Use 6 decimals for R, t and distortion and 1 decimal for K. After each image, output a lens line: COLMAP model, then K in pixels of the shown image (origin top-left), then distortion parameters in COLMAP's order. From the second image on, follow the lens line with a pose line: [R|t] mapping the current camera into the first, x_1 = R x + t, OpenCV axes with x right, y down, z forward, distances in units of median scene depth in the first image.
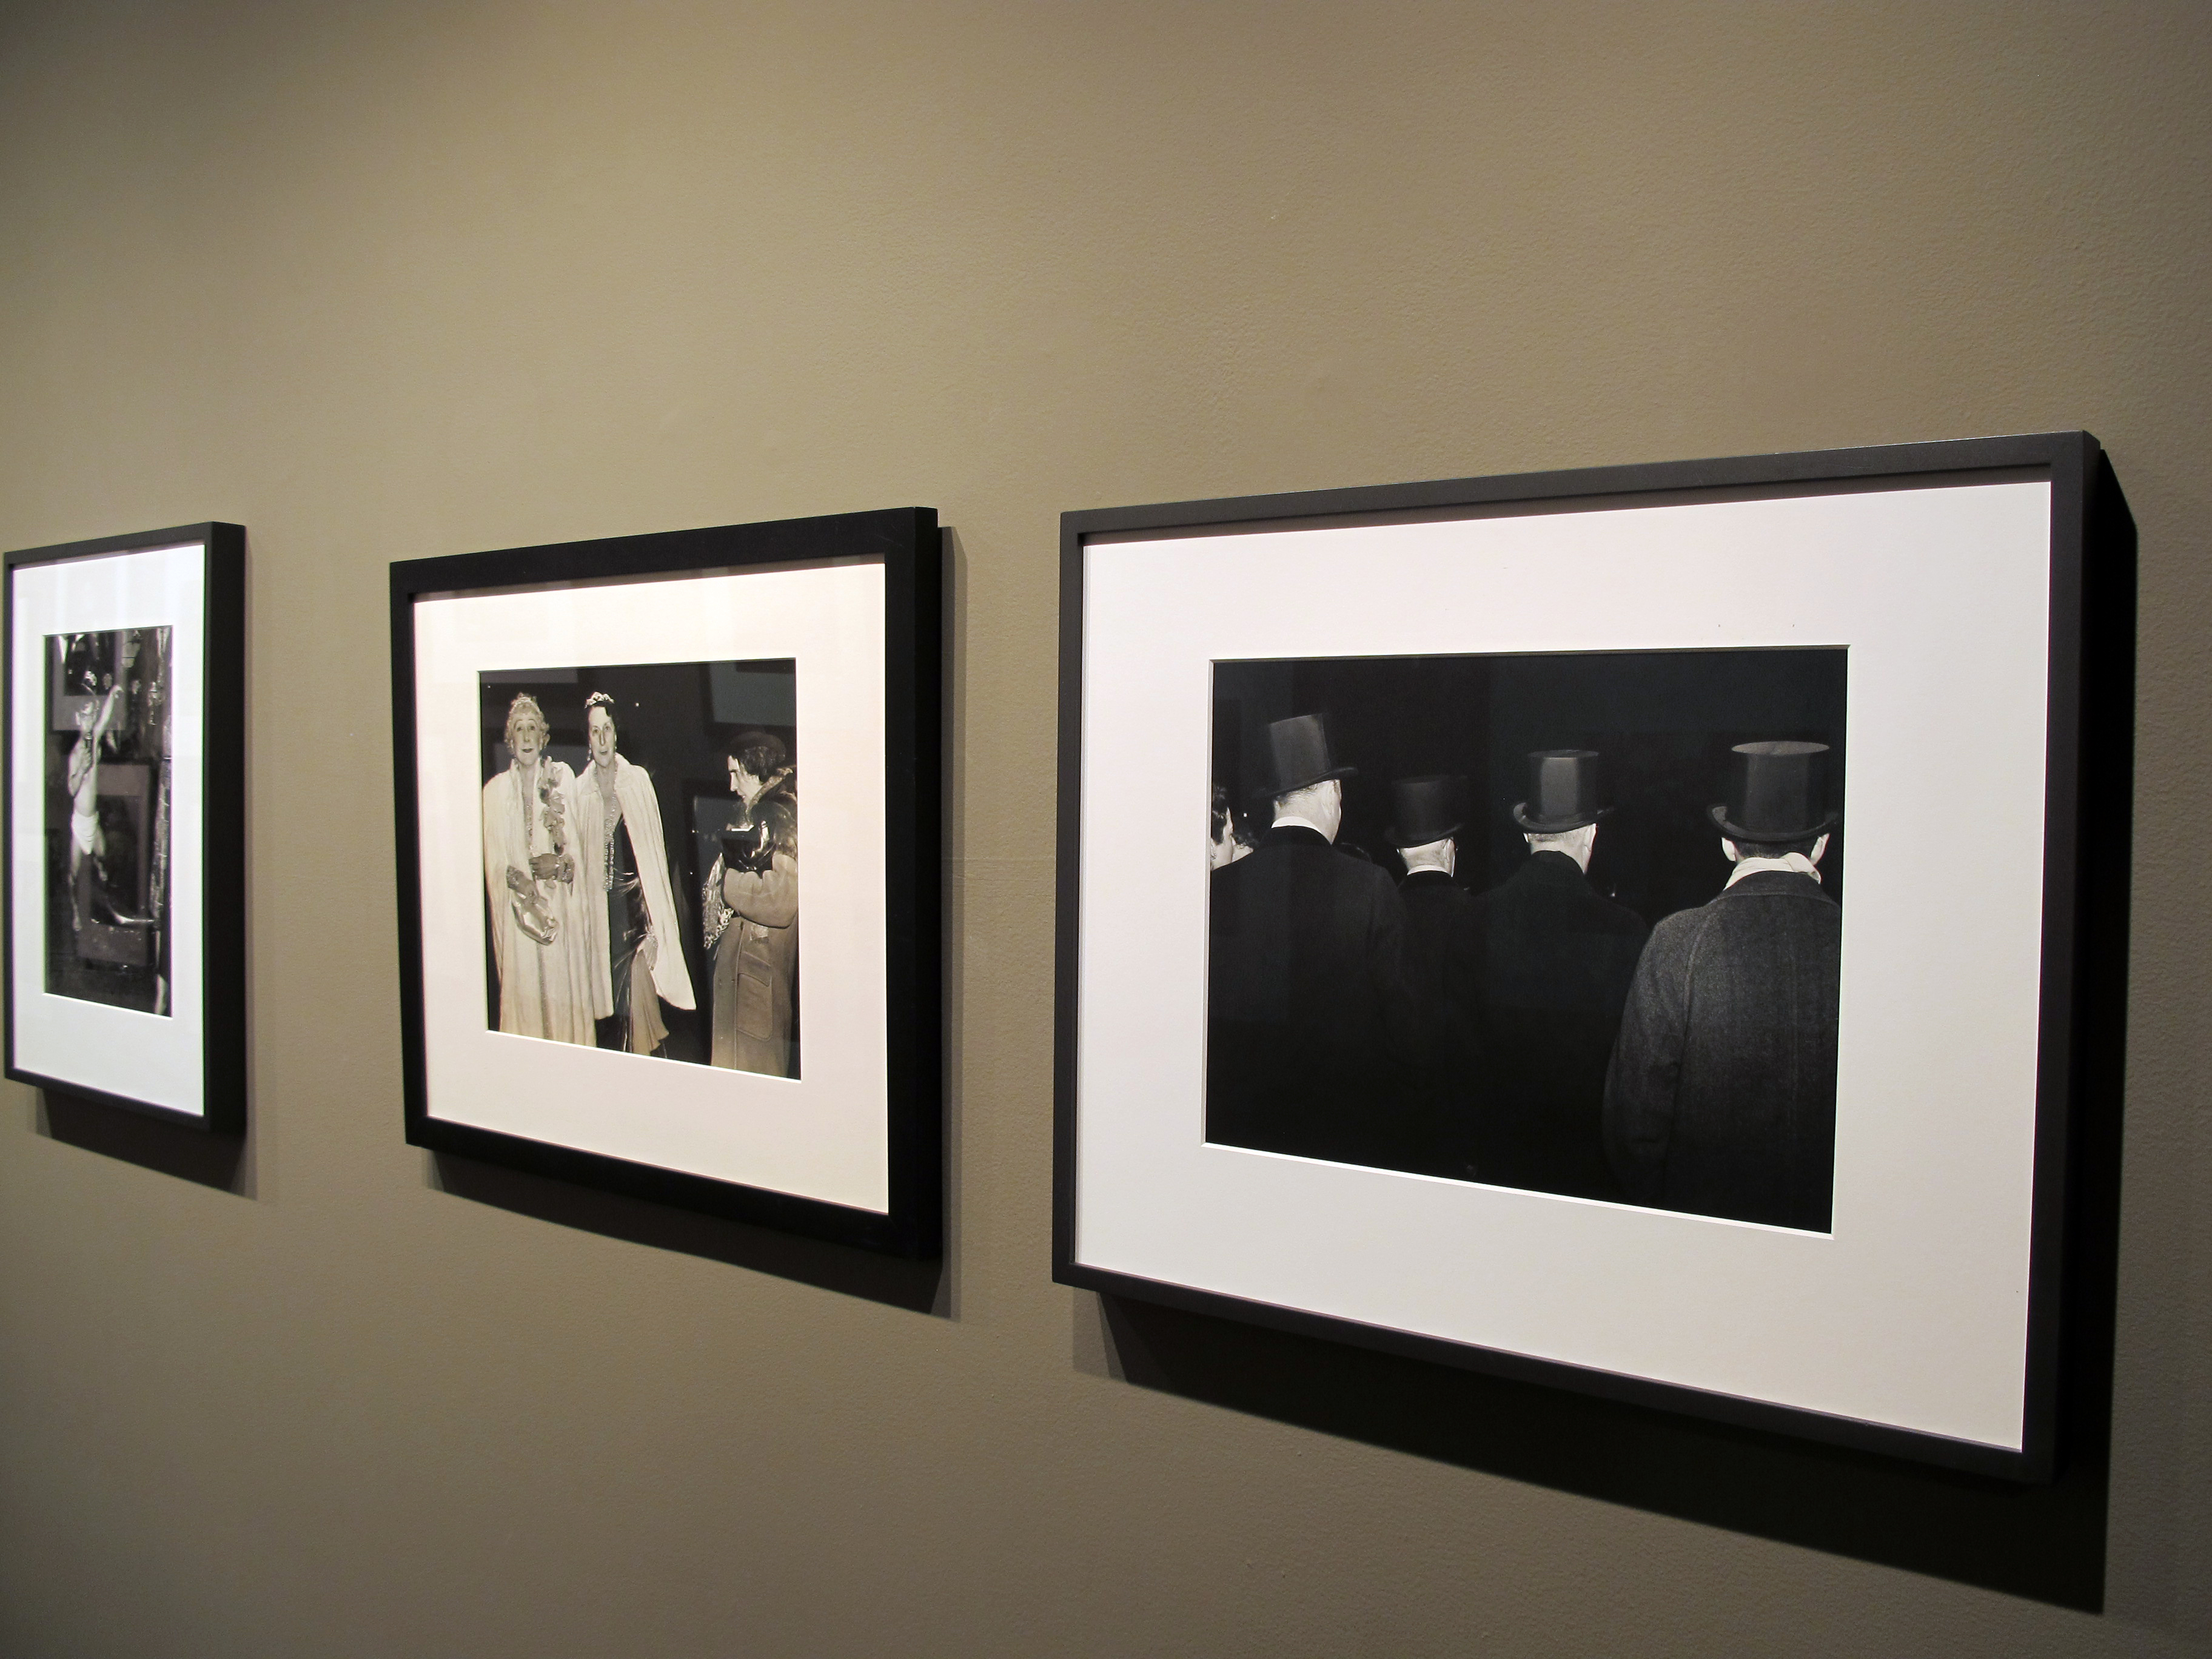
lens RADIAL K [[2013.2, 0, 1112.4], [0, 2013.2, 820.4], [0, 0, 1]] dist [-0.144756, 0.135155]
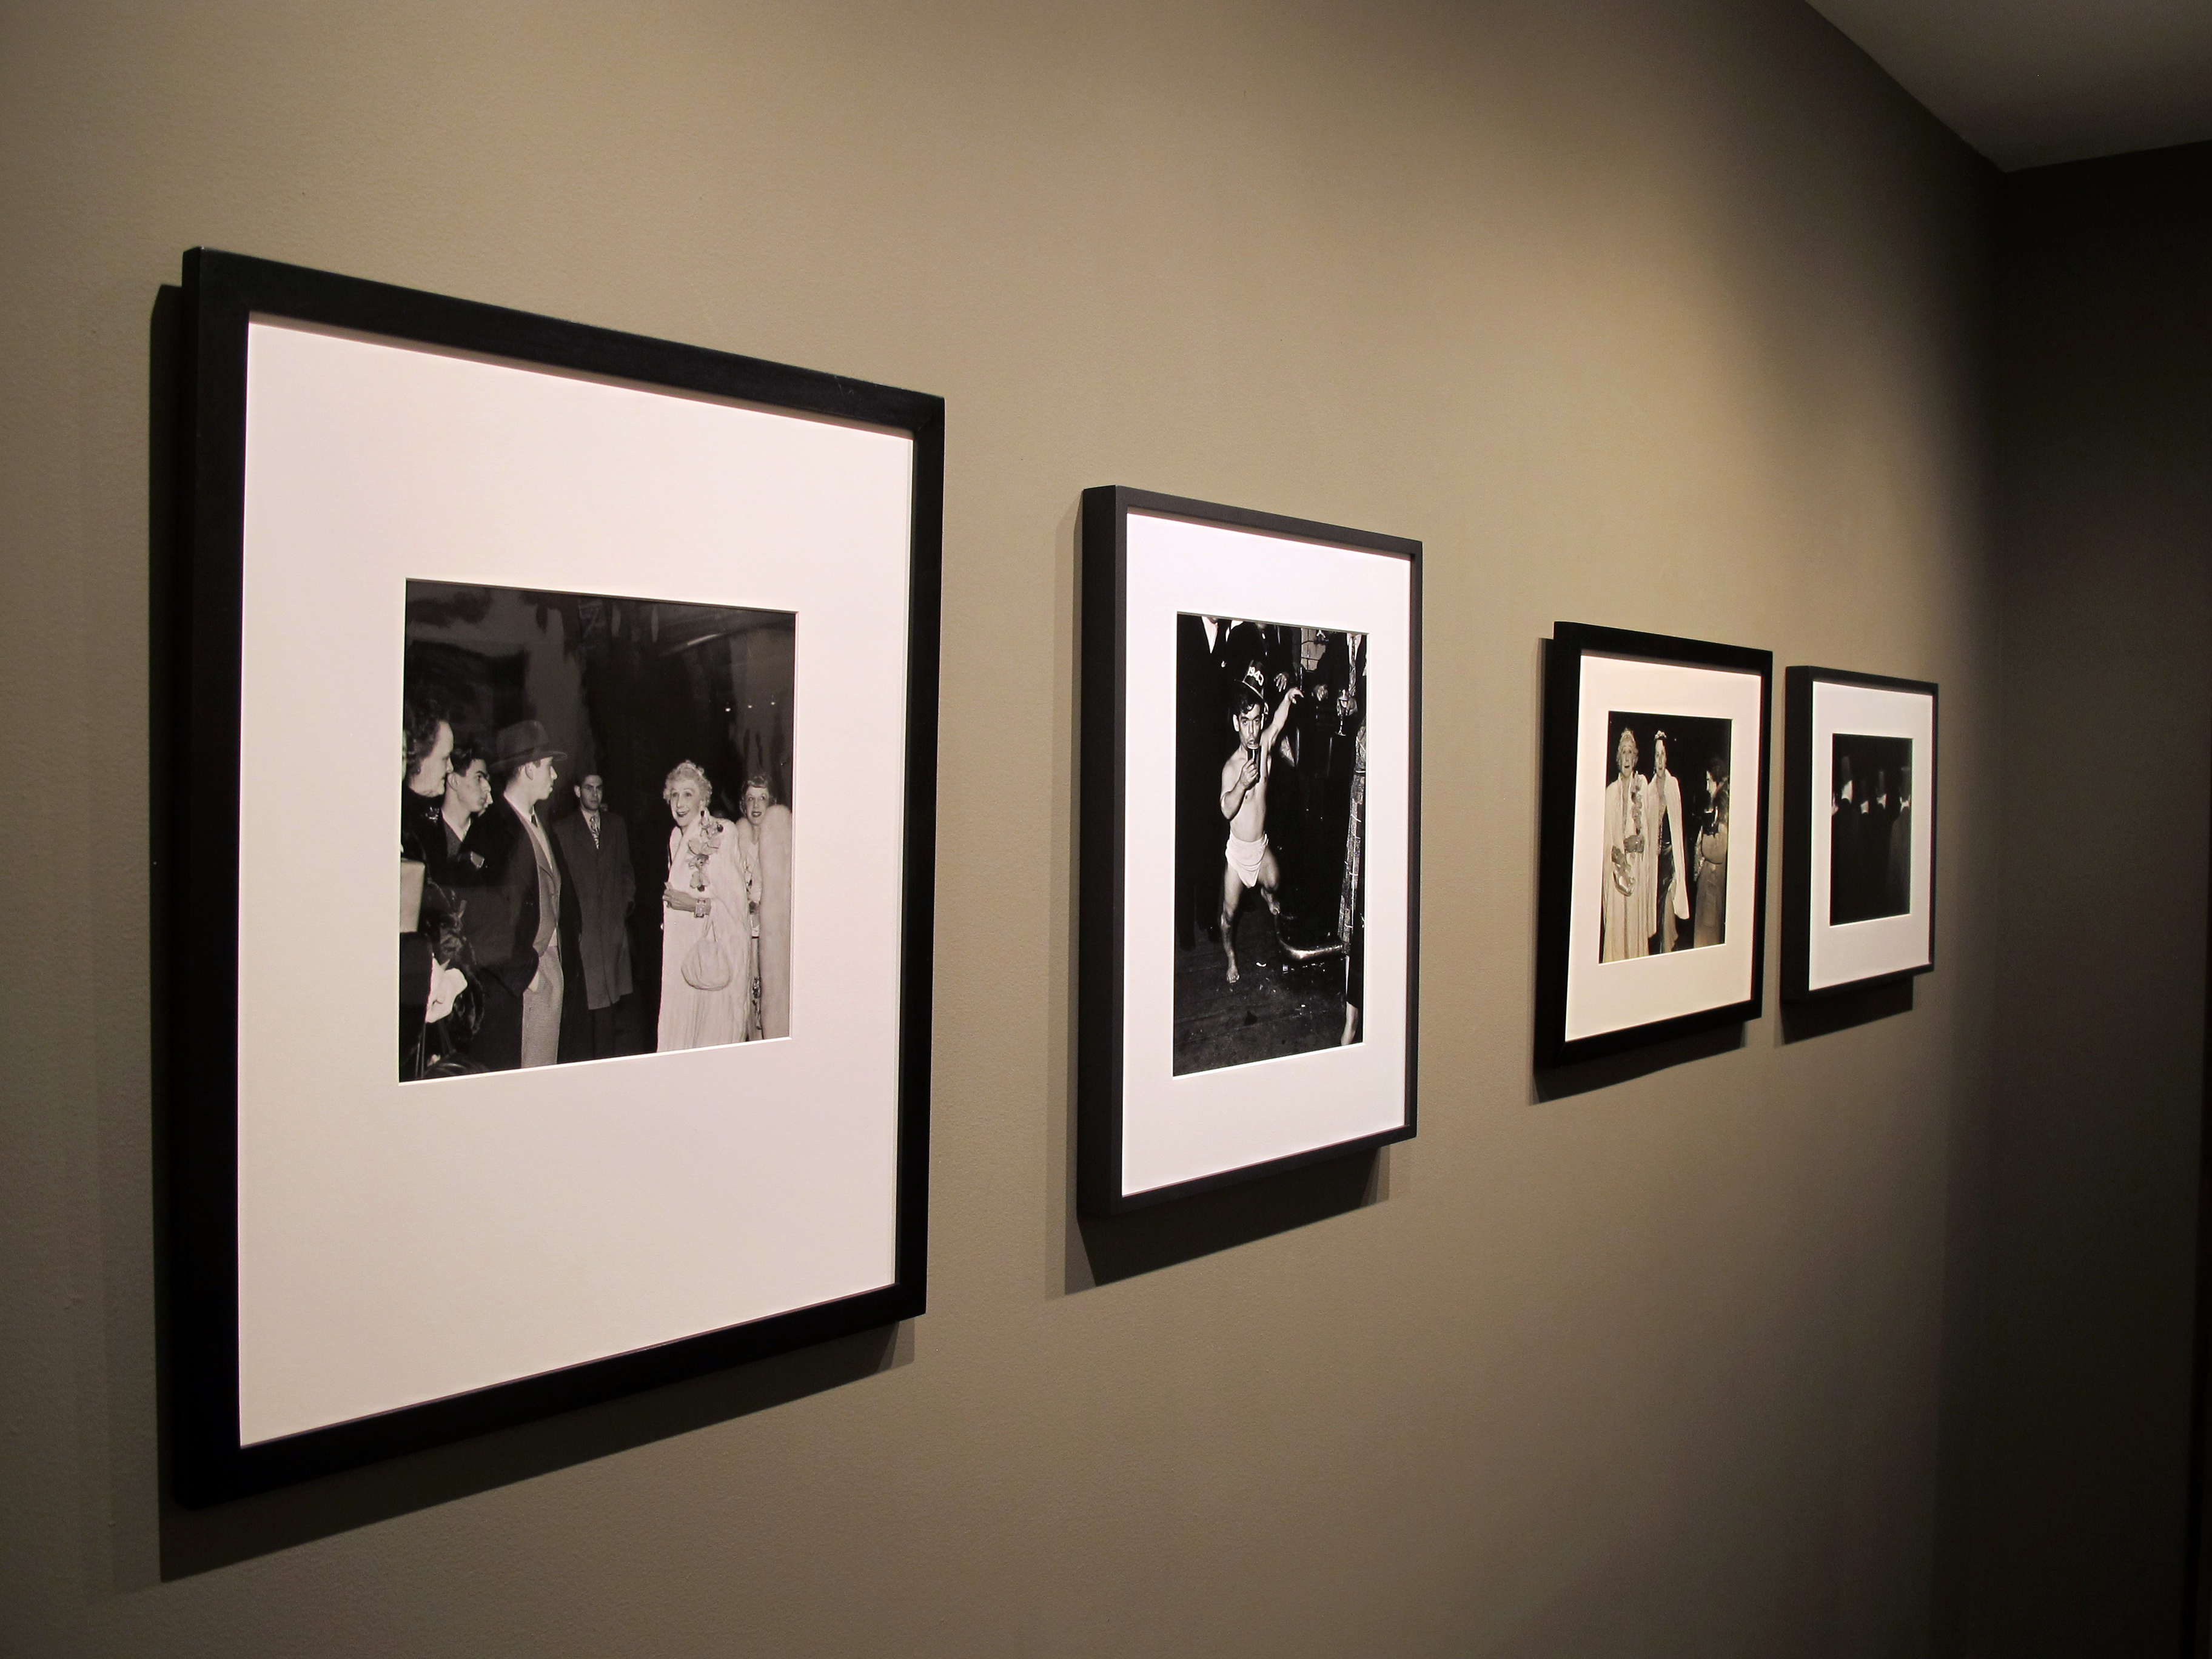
lens RADIAL K [[2013.2, 0, 1112.4], [0, 2013.2, 820.4], [0, 0, 1]] dist [-0.144756, 0.135155]
pose [[0.027544, -0.031199, 0.999134, -1.778460], [0.024427, 0.999235, 0.030529, -0.049583], [-0.999322, 0.023565, 0.028285, 1.330269]]
